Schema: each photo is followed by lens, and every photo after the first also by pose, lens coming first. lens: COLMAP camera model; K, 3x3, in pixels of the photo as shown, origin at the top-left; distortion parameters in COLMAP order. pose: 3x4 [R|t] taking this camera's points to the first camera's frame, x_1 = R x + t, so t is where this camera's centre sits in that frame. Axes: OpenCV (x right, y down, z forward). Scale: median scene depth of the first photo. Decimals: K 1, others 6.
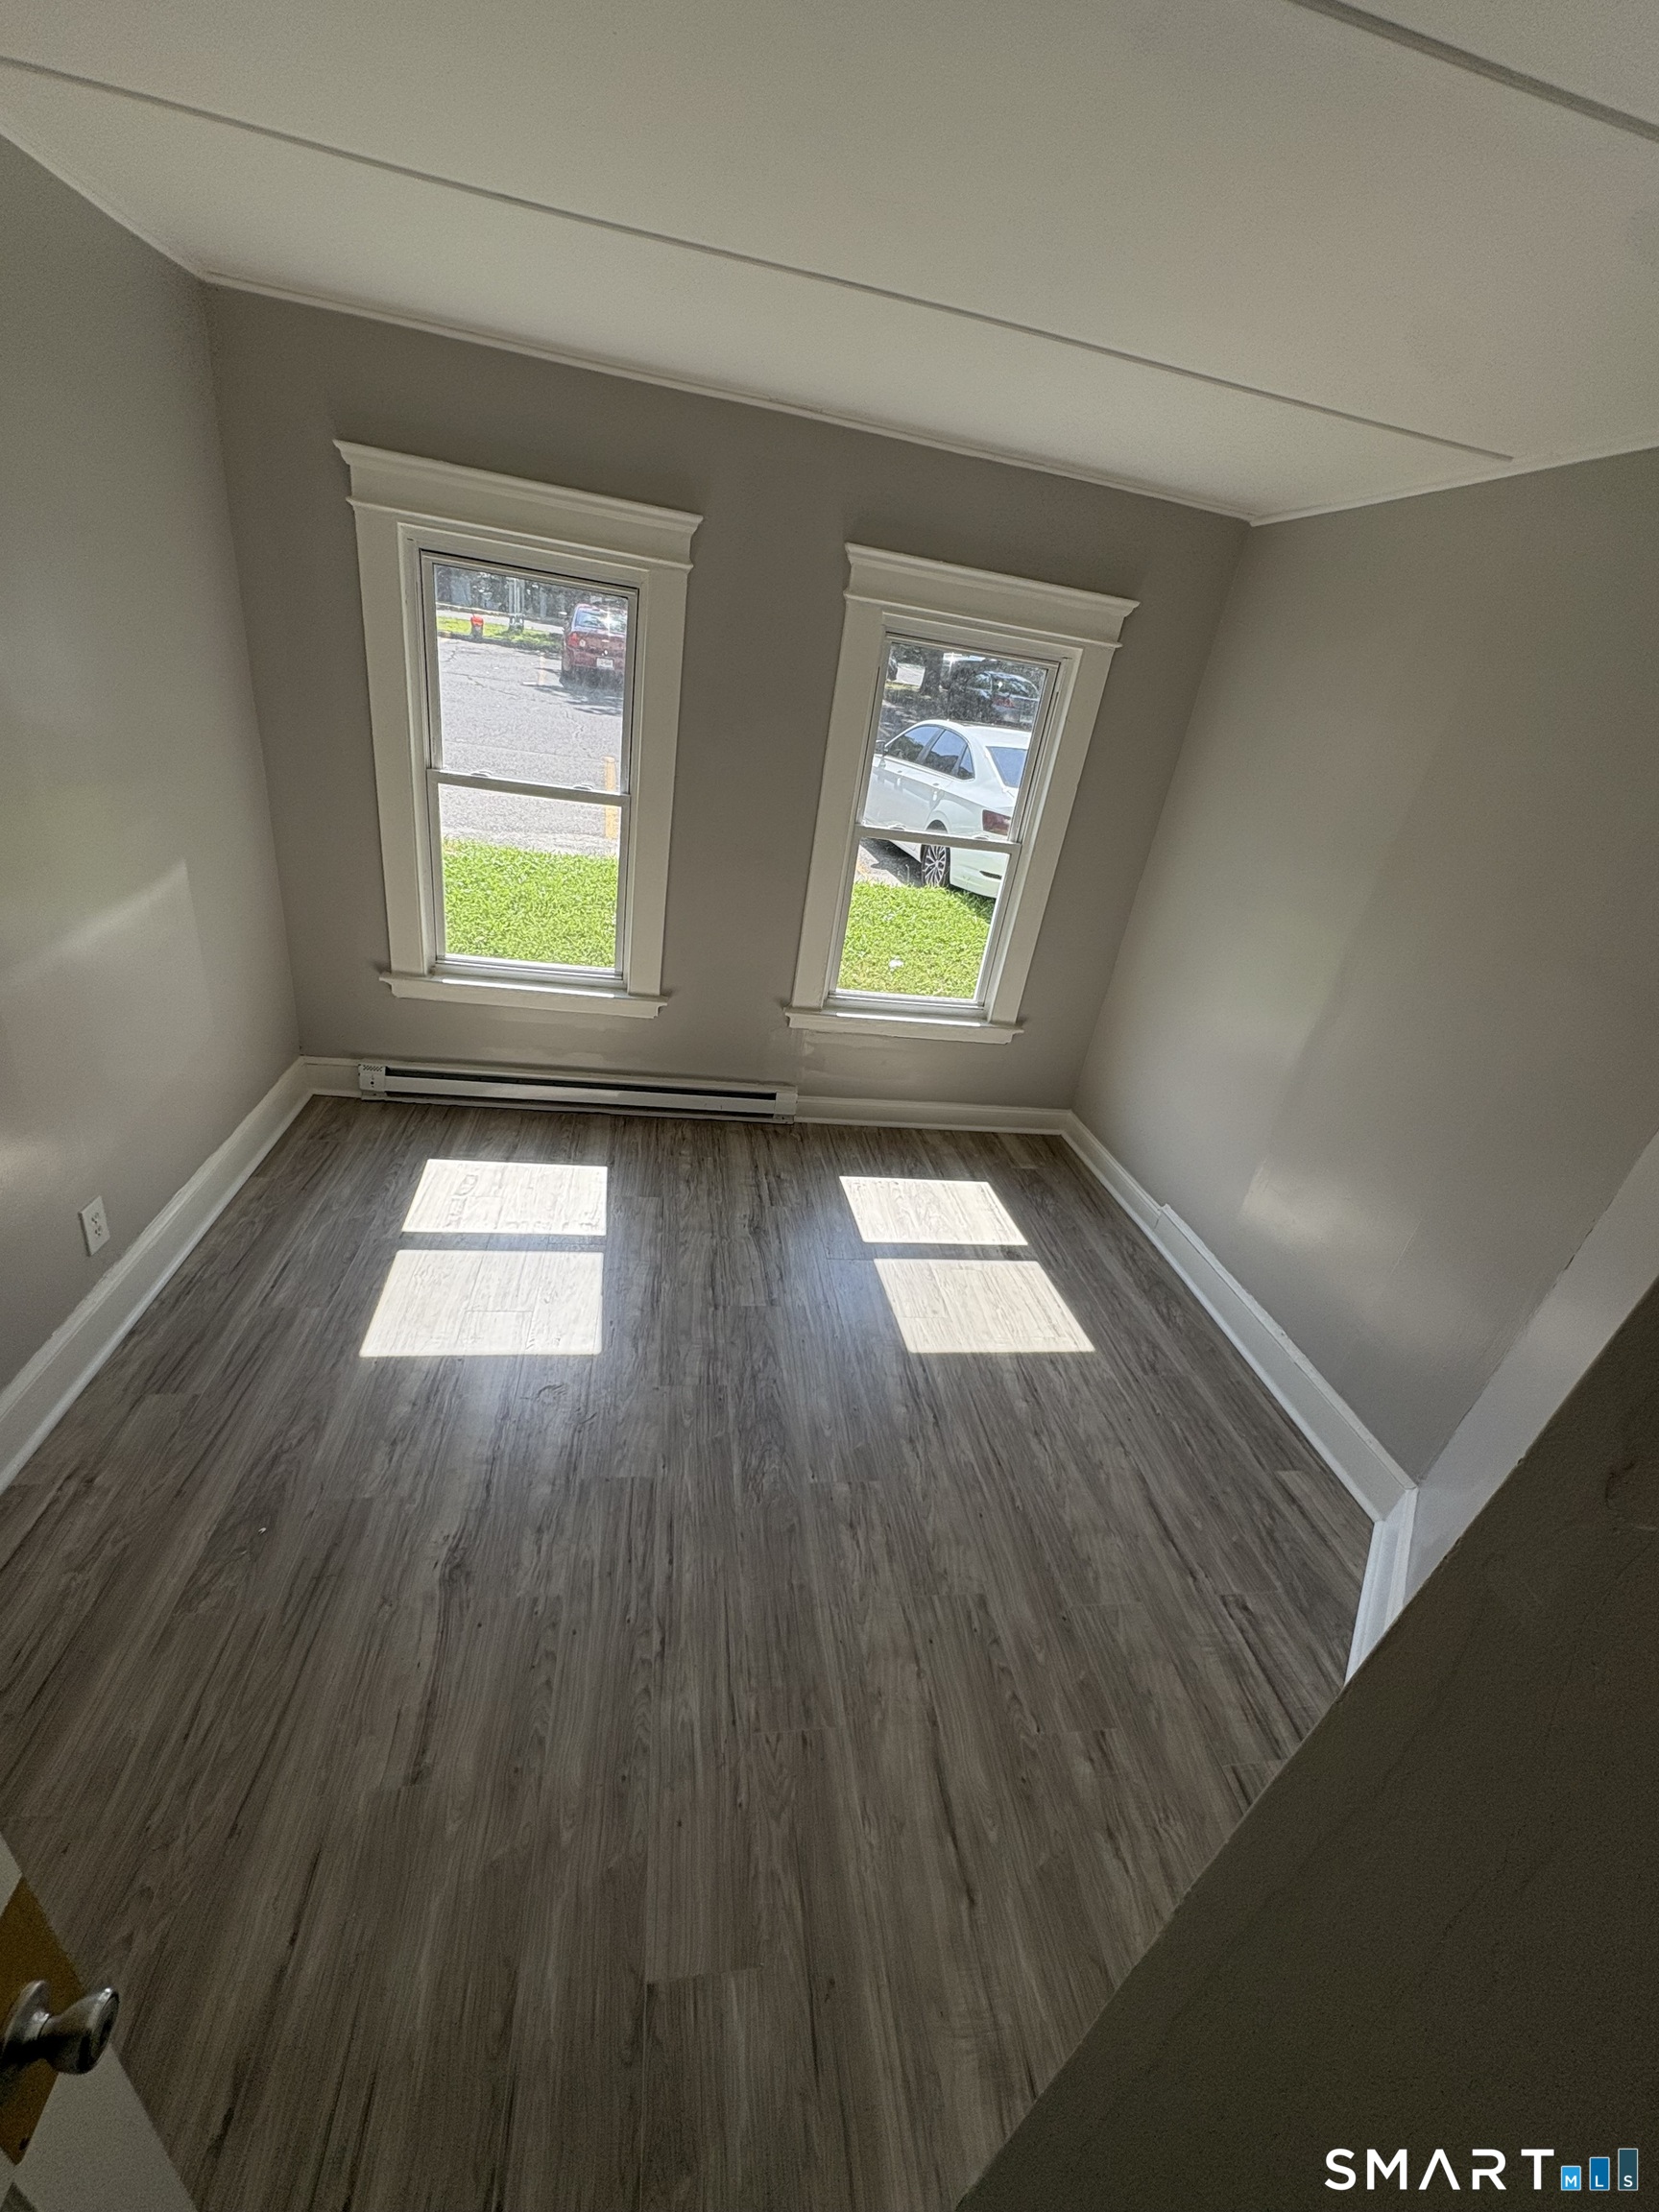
lens RADIAL K [[877.2, 0, 834.4], [0, 877.2, 1106.6], [0, 0, 1]] dist [-0.000025, -0.000725]
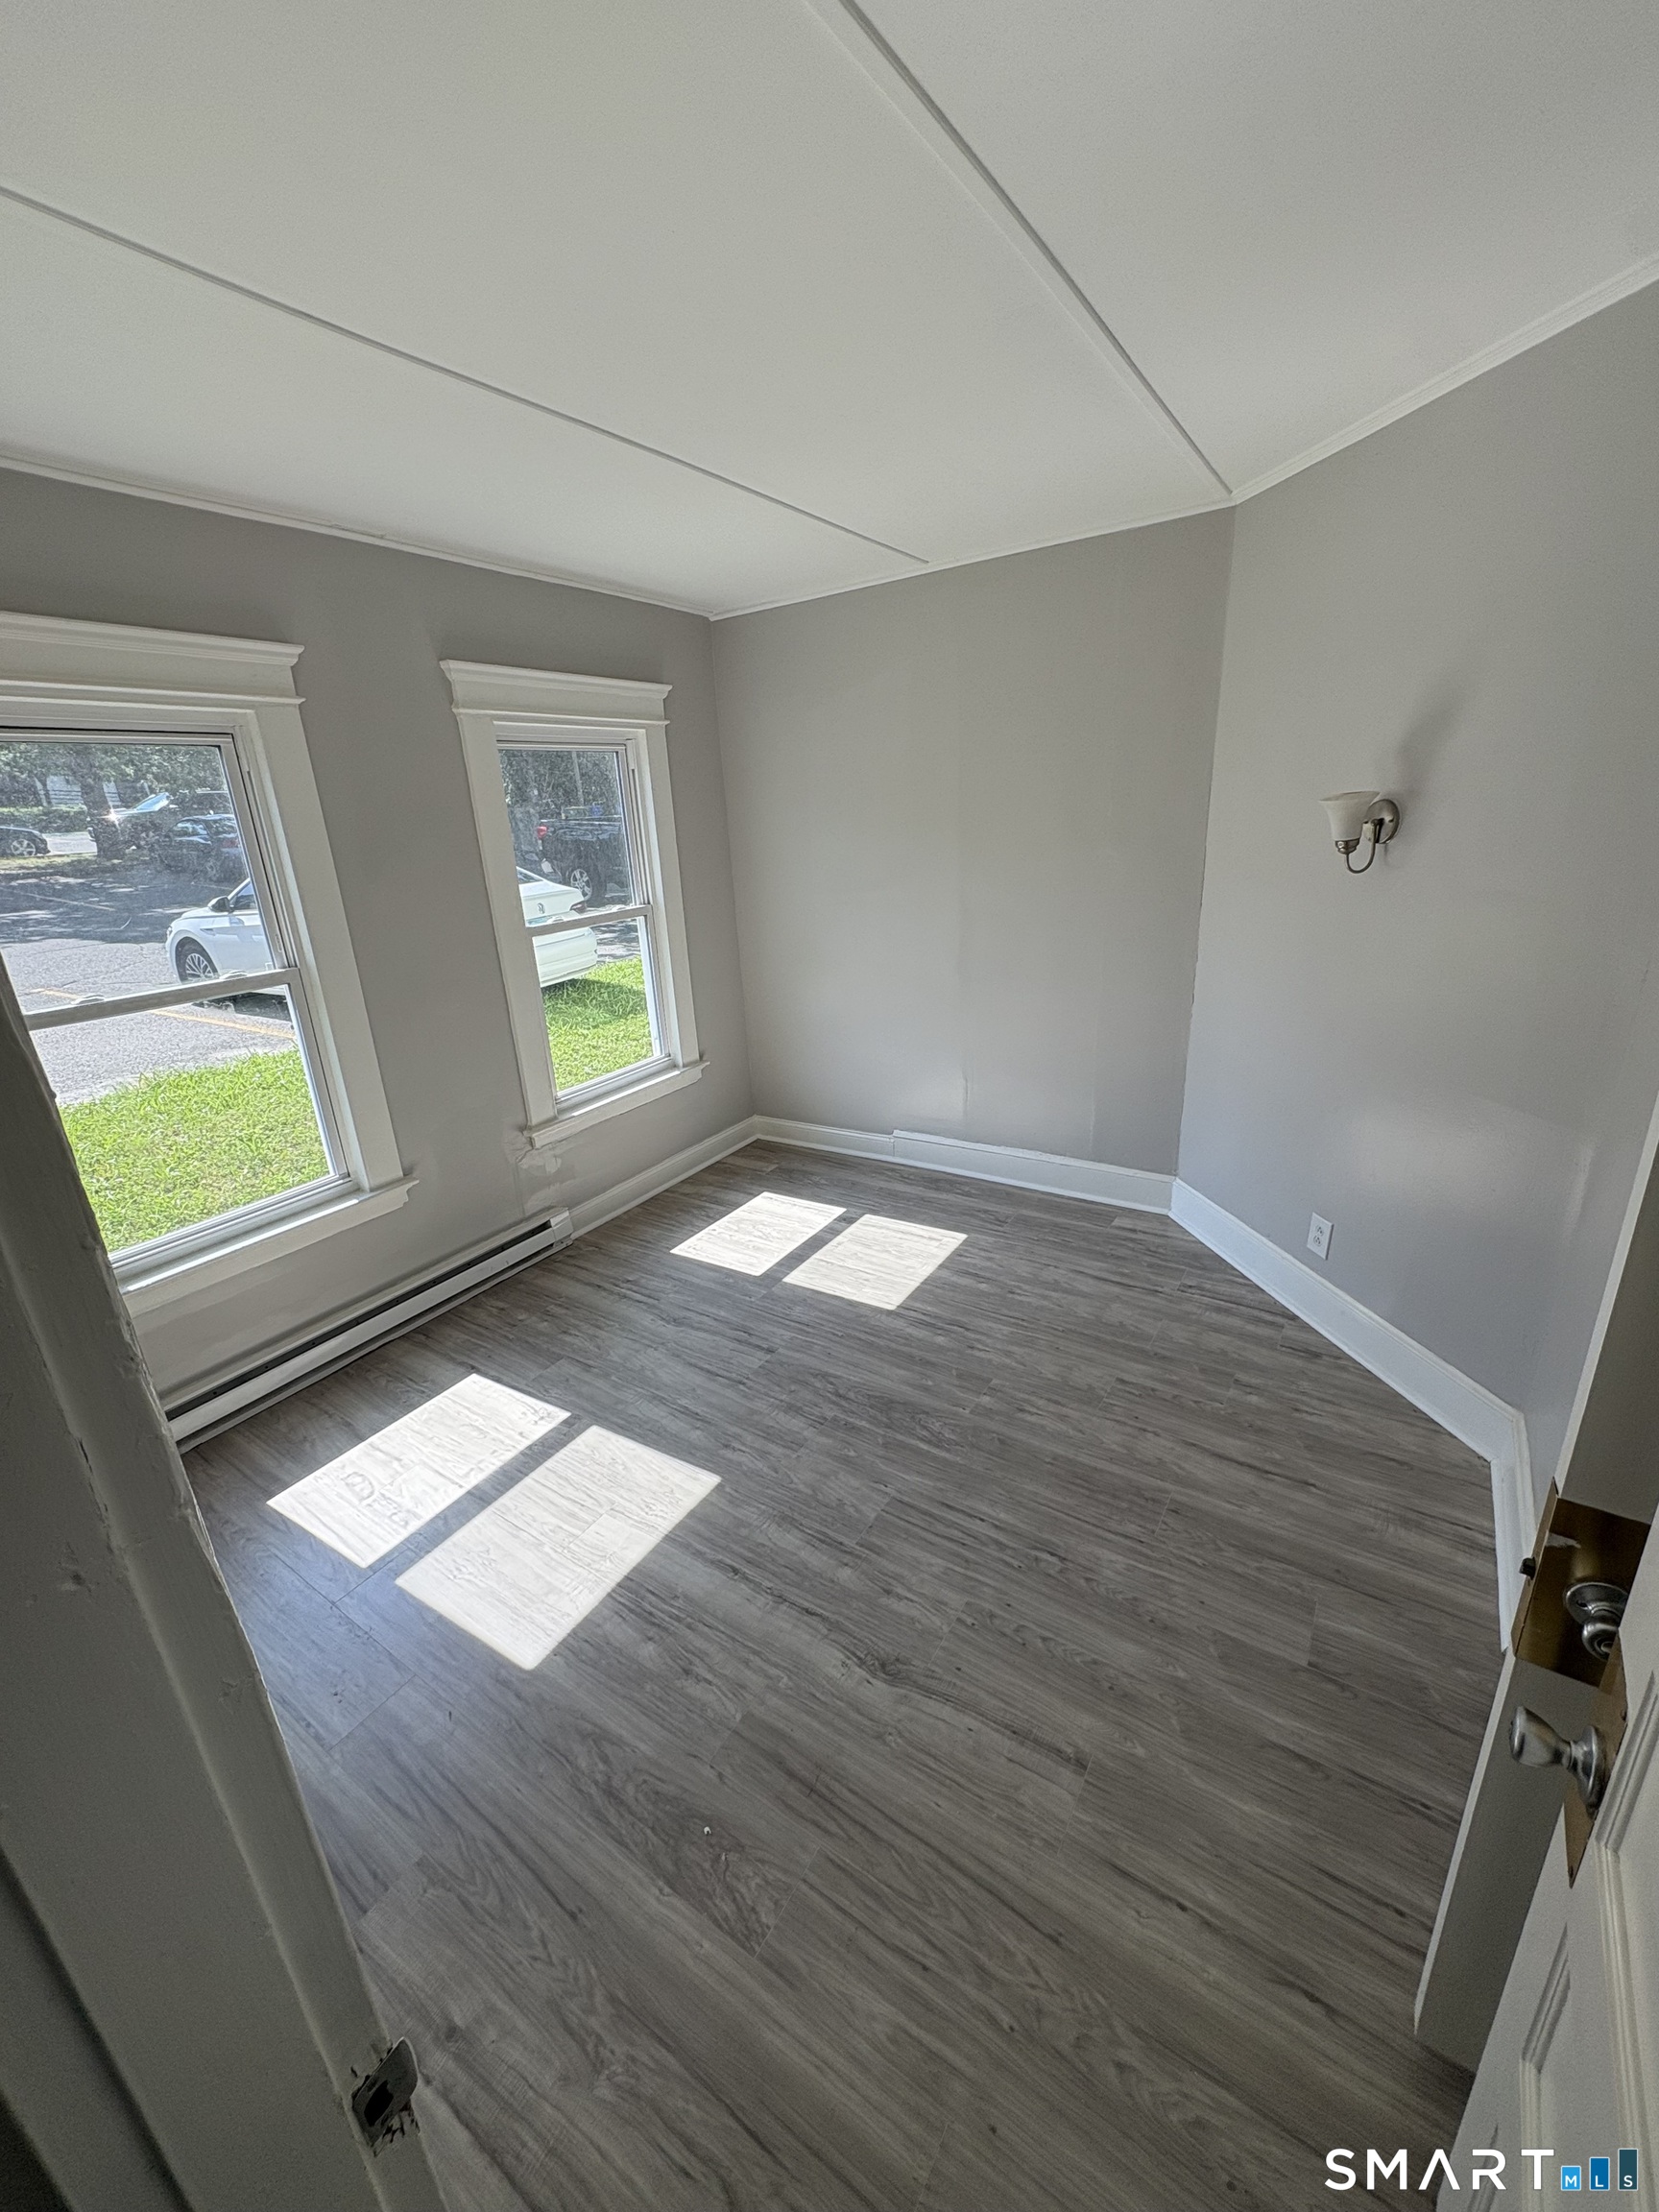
lens RADIAL K [[877.2, 0, 833.5], [0, 877.2, 1104.5], [0, 0, 1]] dist [-0.000025, -0.000725]
pose [[0.658596, -0.411221, 0.630197, -0.726827], [0.471636, 0.878146, 0.080125, -0.099503], [-0.586353, 0.244453, 0.772290, 0.132777]]
